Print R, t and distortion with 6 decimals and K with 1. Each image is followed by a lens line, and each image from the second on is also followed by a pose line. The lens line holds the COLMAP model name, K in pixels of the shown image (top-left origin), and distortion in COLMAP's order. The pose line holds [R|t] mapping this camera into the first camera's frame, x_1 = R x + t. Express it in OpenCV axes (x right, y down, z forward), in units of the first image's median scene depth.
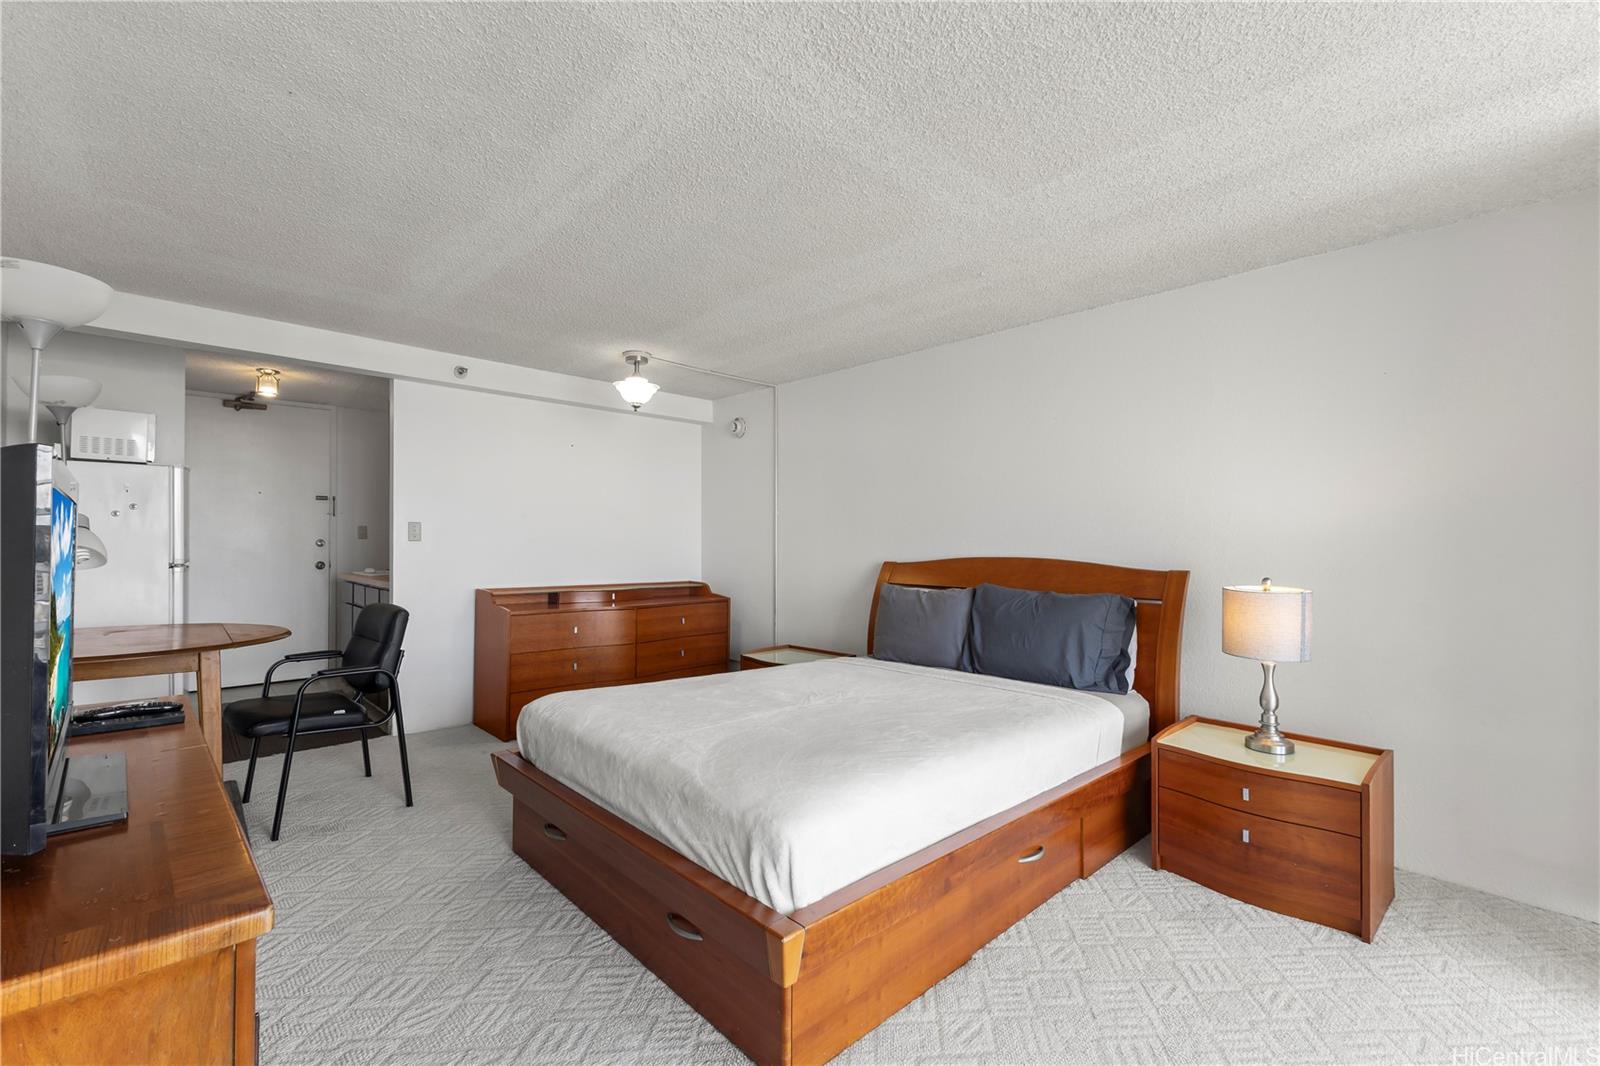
lens RADIAL K [[696.2, 0, 806.7], [0, 696.2, 538.2], [0, 0, 1]] dist [-0.001792, -0.000270]
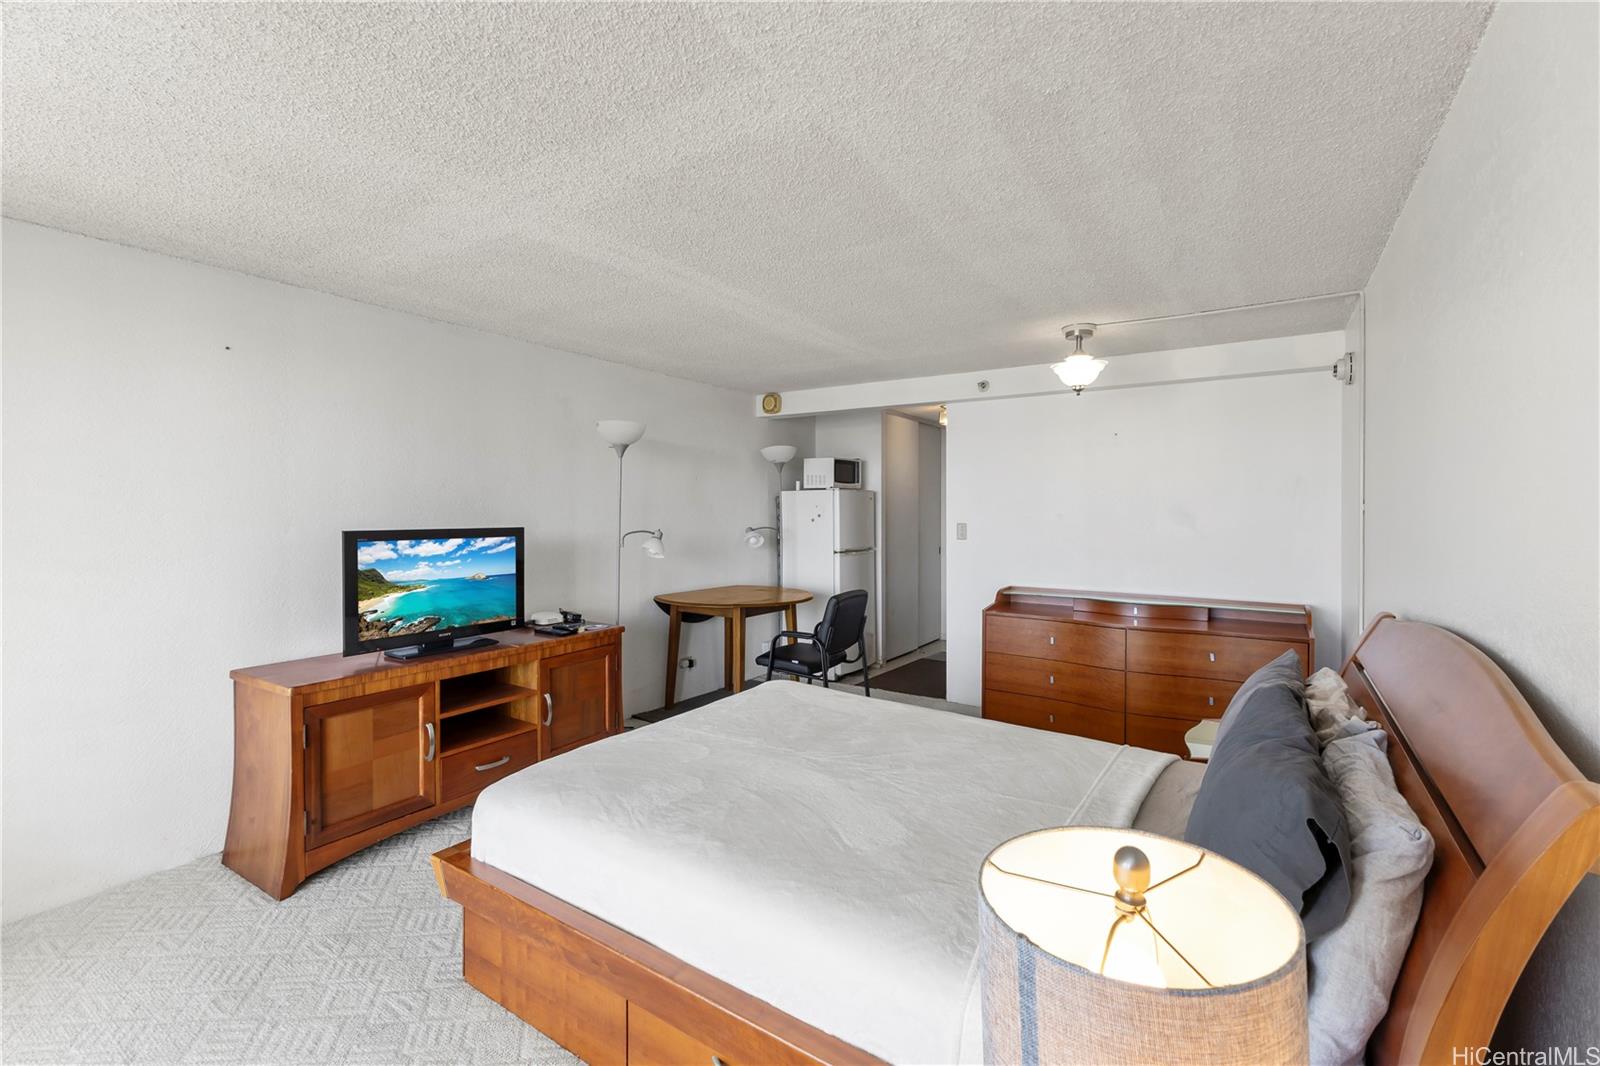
lens RADIAL K [[696.2, 0, 805.1], [0, 696.2, 522.4], [0, 0, 1]] dist [-0.001792, -0.000270]
pose [[0.218785, 0.009058, -0.975731, 0.515951], [0.007490, 0.999912, 0.010961, -0.039032], [0.975744, -0.009706, 0.218698, 0.489014]]
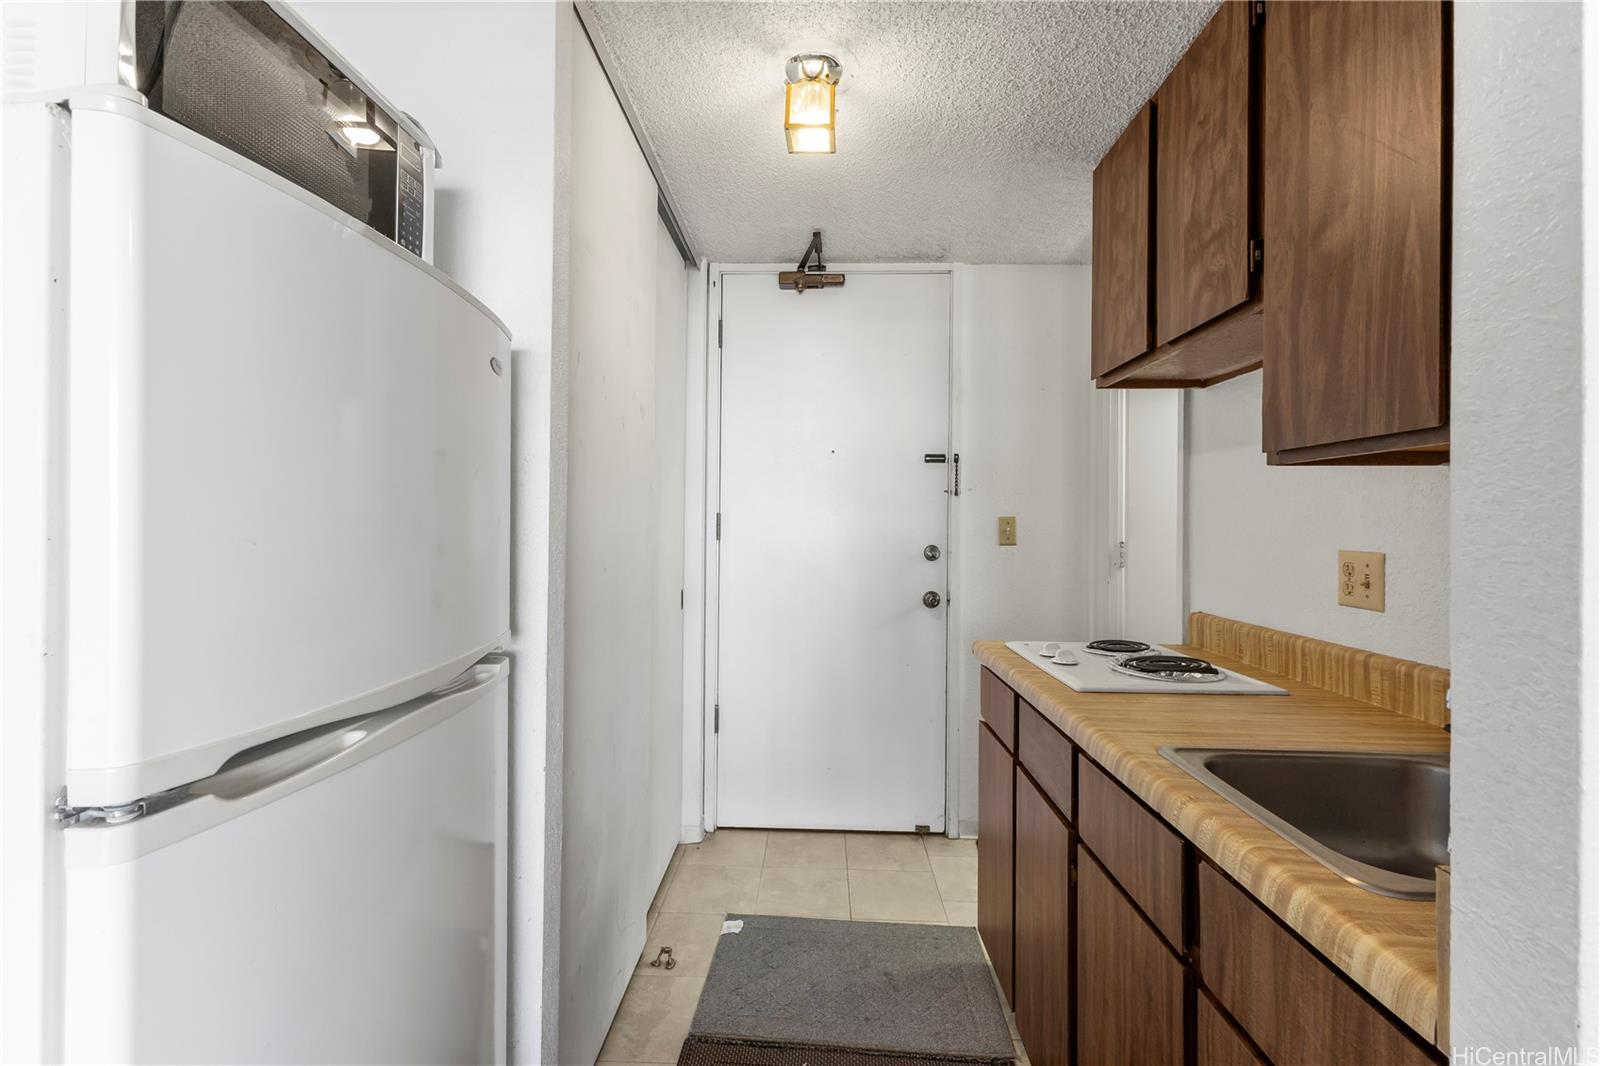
lens RADIAL K [[696.2, 0, 796.3], [0, 696.2, 526.4], [0, 0, 1]] dist [-0.001792, -0.000270]
pose [[0.691903, 0.008709, -0.721938, -0.580695], [-0.009639, 0.999950, 0.002825, -0.014815], [0.721926, 0.005004, 0.691952, 0.834830]]
